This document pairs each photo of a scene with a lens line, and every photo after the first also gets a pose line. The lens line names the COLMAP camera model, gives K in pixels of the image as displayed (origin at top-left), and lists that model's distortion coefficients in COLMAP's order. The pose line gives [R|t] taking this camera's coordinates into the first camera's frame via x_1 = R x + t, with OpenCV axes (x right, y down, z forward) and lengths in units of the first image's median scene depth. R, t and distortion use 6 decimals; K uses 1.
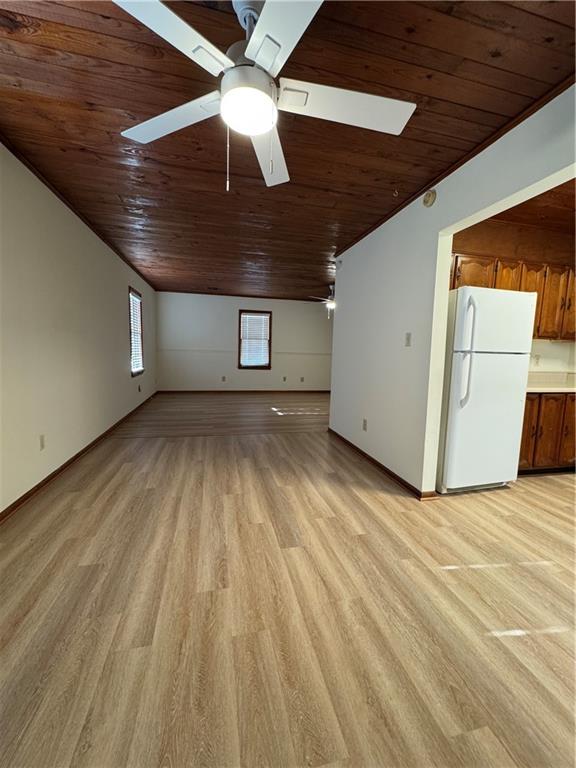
lens RADIAL K [[305.6, 0, 286.8], [0, 305.6, 383.2], [0, 0, 1]] dist [-0.002041, 0.000180]
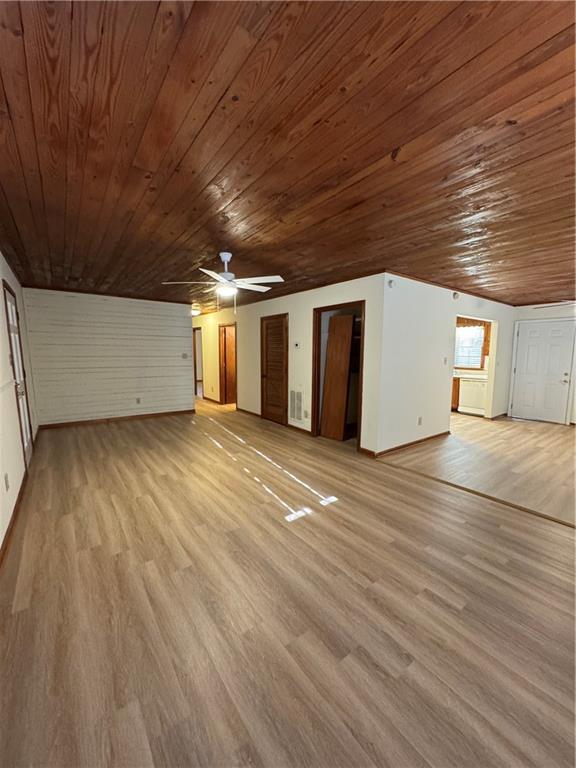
lens RADIAL K [[305.6, 0, 286.8], [0, 305.6, 383.2], [0, 0, 1]] dist [-0.002041, 0.000180]
pose [[-0.398522, -0.127189, 0.908297, -1.171666], [0.080670, 0.981638, 0.172854, -0.507190], [-0.913604, 0.142159, -0.380944, 3.219162]]
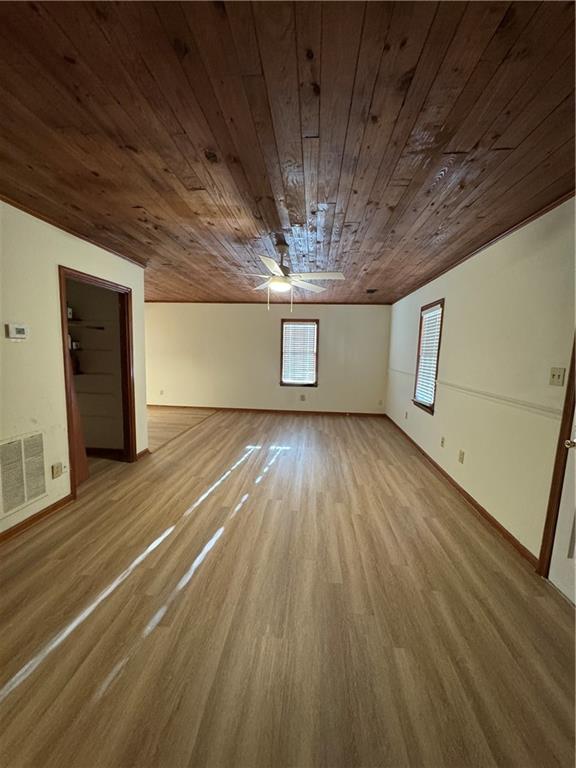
lens RADIAL K [[305.6, 0, 286.8], [0, 305.6, 383.2], [0, 0, 1]] dist [-0.002041, 0.000180]
pose [[-0.311174, 0.066707, -0.948009, 1.815846], [-0.136404, 0.984070, 0.114017, -0.444962], [0.940513, 0.164792, -0.297118, 3.368746]]
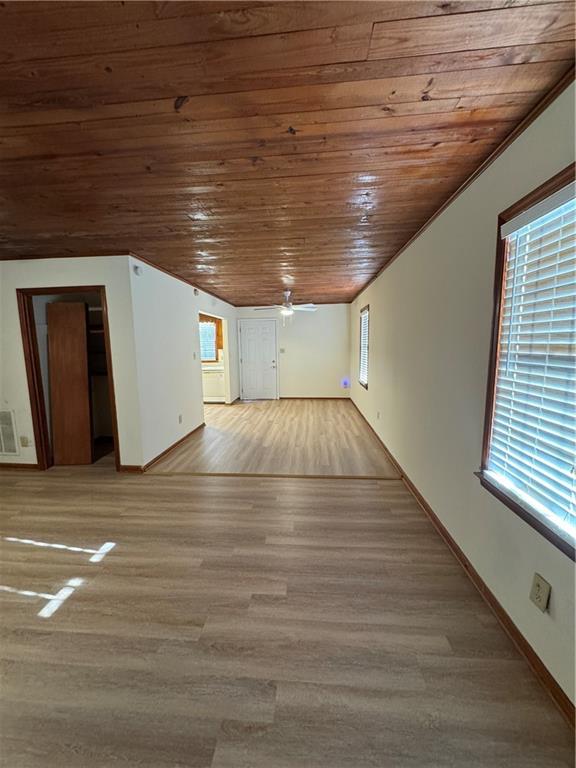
lens RADIAL K [[305.6, 0, 286.8], [0, 305.6, 383.2], [0, 0, 1]] dist [-0.002041, 0.000180]
pose [[-0.950980, -0.053321, 0.304620, -0.932893], [0.021491, 0.971248, 0.237100, -0.514806], [-0.308504, 0.232024, -0.922491, 3.221332]]
